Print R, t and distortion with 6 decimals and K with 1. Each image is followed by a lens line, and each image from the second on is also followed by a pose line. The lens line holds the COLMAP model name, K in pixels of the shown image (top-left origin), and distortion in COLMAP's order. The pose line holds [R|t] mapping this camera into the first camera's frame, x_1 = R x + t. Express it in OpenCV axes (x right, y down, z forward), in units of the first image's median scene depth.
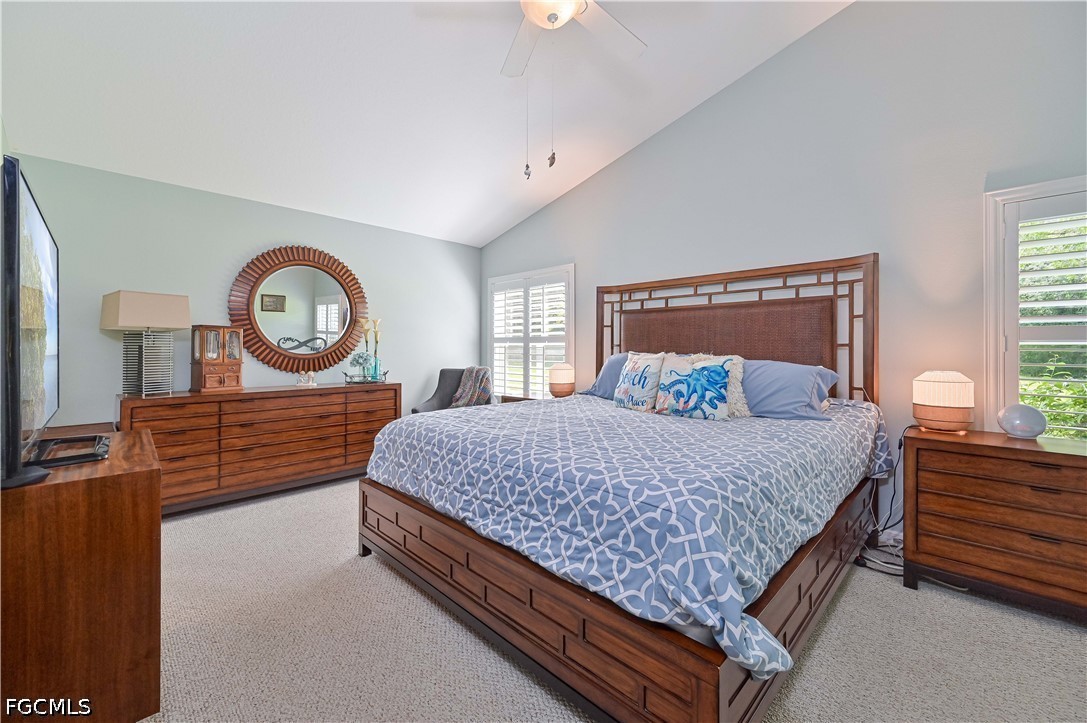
lens RADIAL K [[431.2, 0, 546.6], [0, 431.2, 350.4], [0, 0, 1]] dist [0.000139, 0.000282]
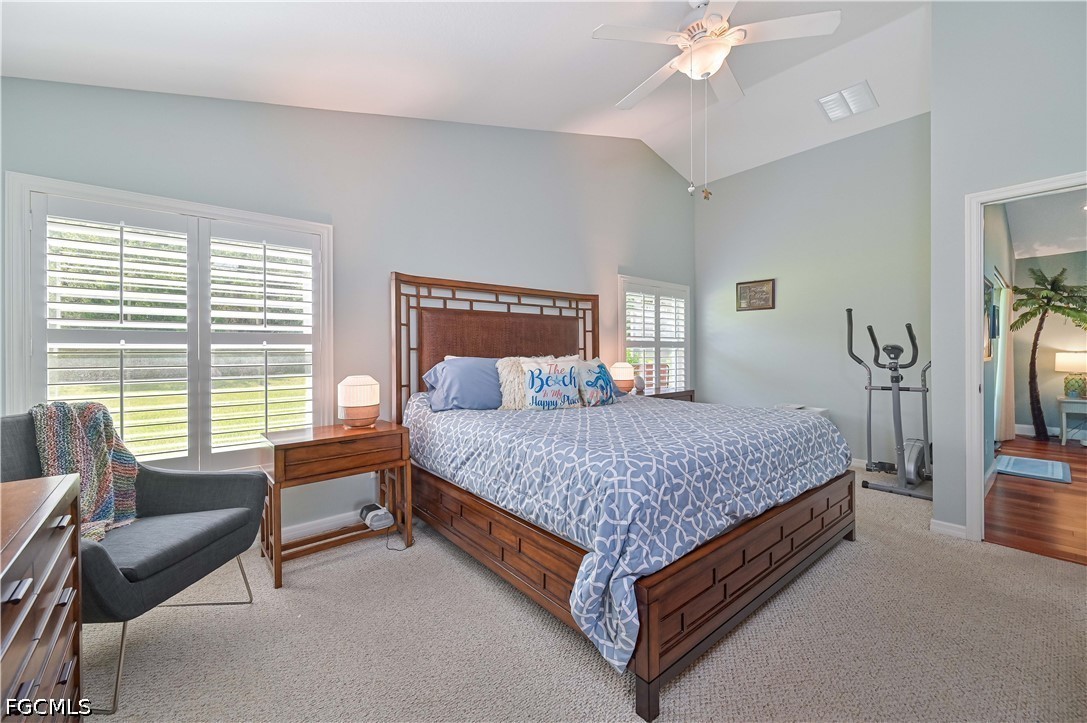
lens RADIAL K [[431.2, 0, 546.6], [0, 431.2, 350.4], [0, 0, 1]] dist [0.000139, 0.000282]
pose [[0.111779, -0.006575, 0.993711, -0.737572], [0.007795, 0.999953, 0.005740, -0.012909], [-0.993703, 0.007104, 0.111825, 0.774953]]
